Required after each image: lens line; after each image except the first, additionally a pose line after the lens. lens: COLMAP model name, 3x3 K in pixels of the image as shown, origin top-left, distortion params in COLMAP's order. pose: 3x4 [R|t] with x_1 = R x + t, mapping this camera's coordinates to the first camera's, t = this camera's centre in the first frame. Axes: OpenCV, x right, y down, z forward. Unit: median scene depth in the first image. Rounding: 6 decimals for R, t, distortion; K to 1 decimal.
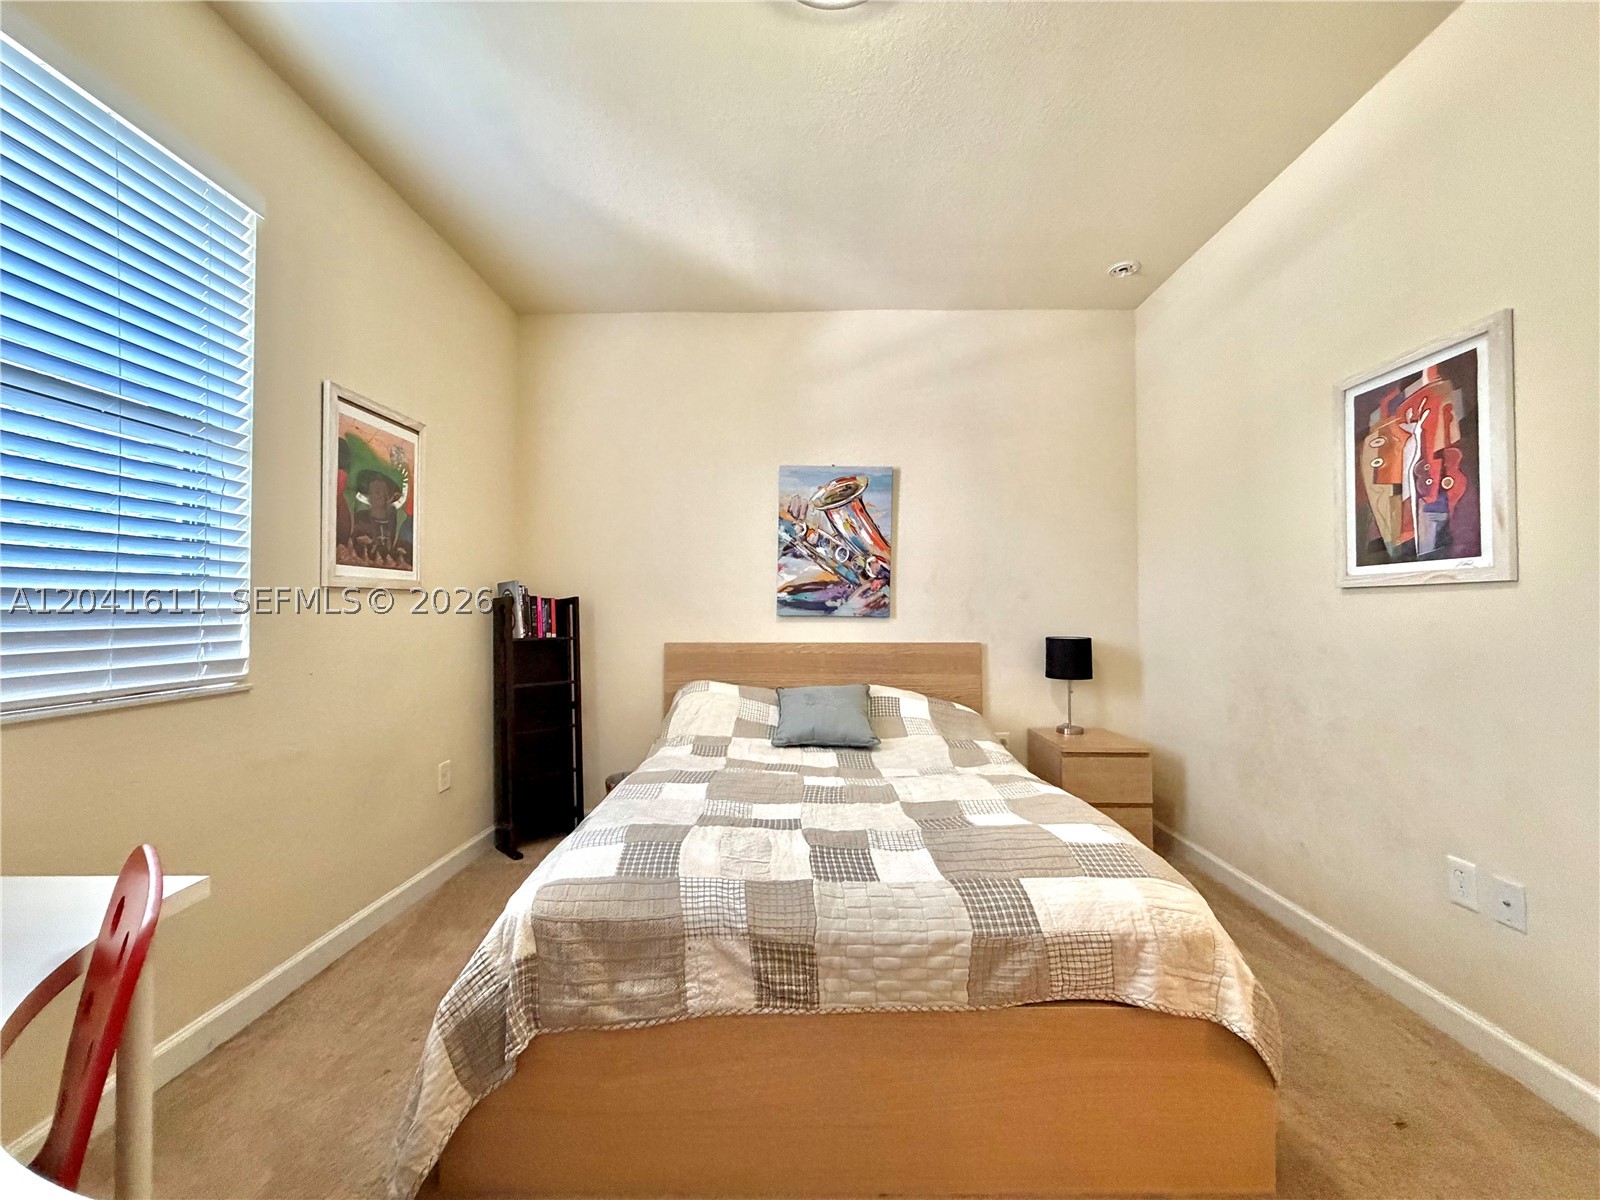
lens RADIAL K [[638.3, 0, 802.0], [0, 638.3, 601.7], [0, 0, 1]] dist [0.002291, -0.000363]
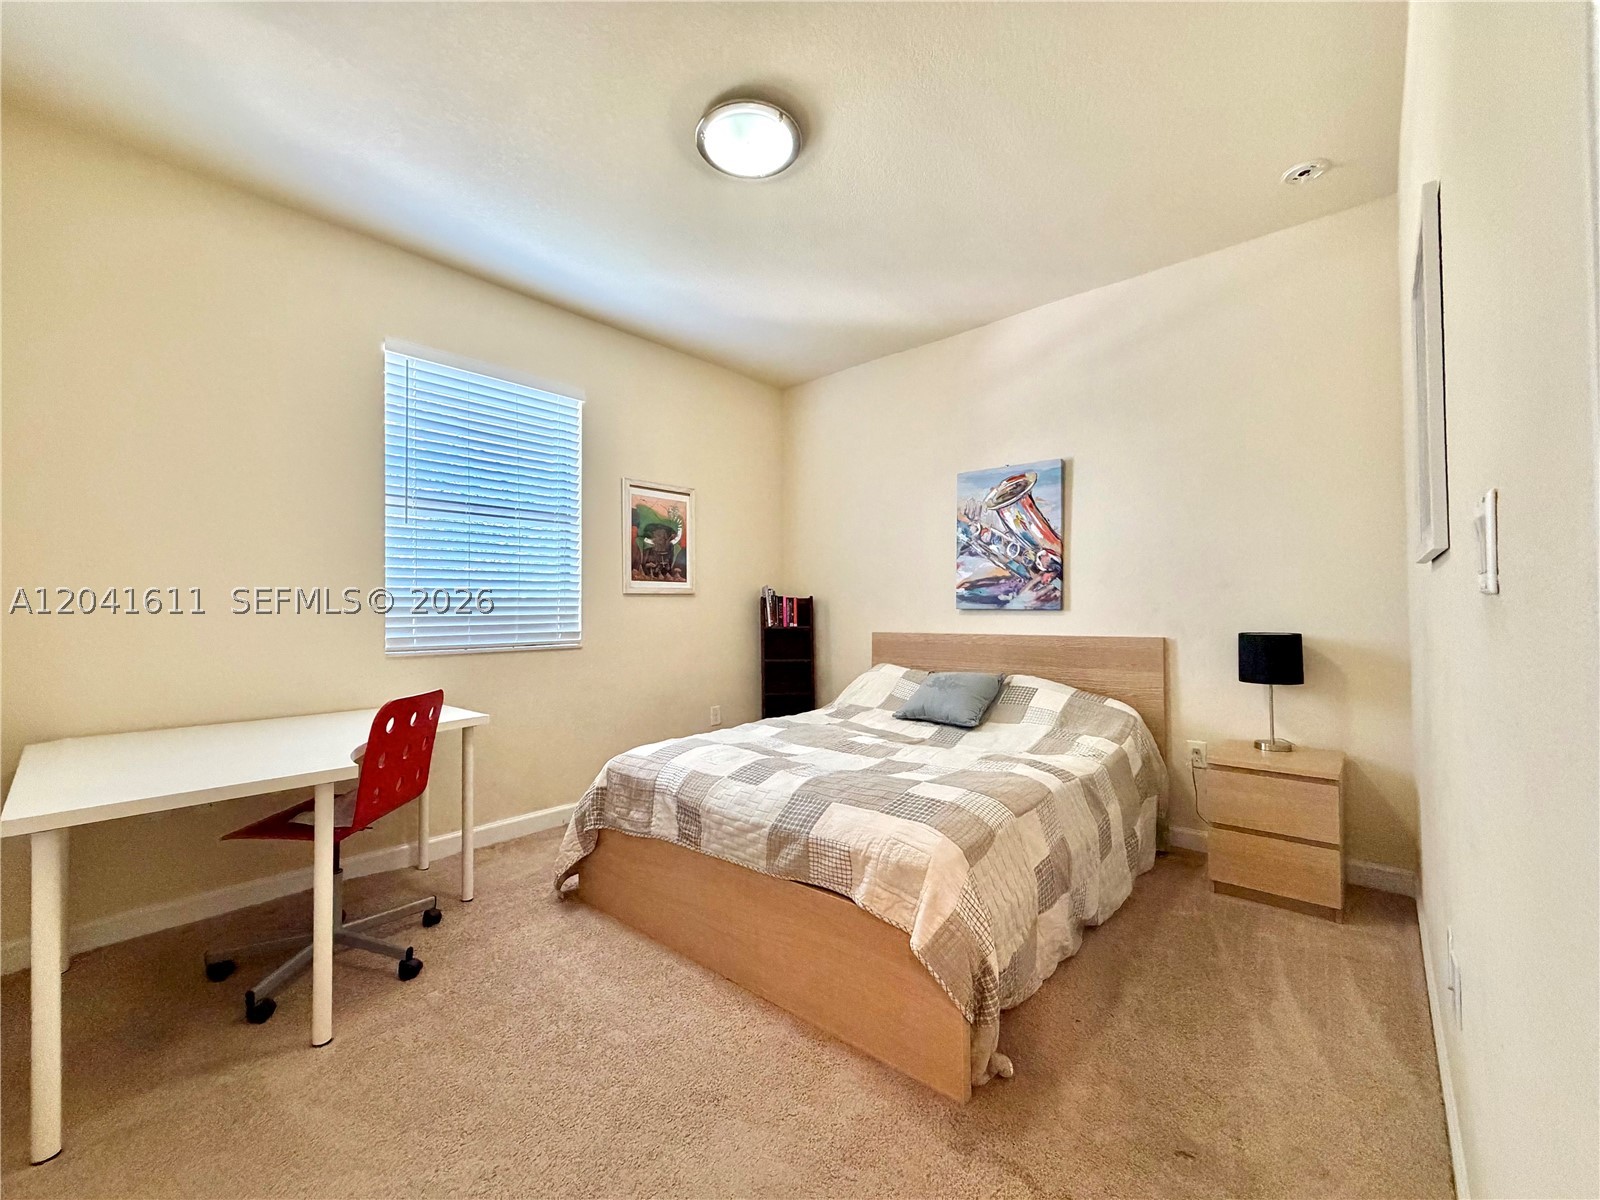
lens RADIAL K [[638.3, 0, 795.9], [0, 638.3, 602.2], [0, 0, 1]] dist [0.002291, -0.000363]
pose [[0.756654, -0.014662, -0.653652, 0.562578], [0.015885, 0.999866, -0.004040, 0.011090], [0.653623, -0.007326, 0.756785, -0.024176]]
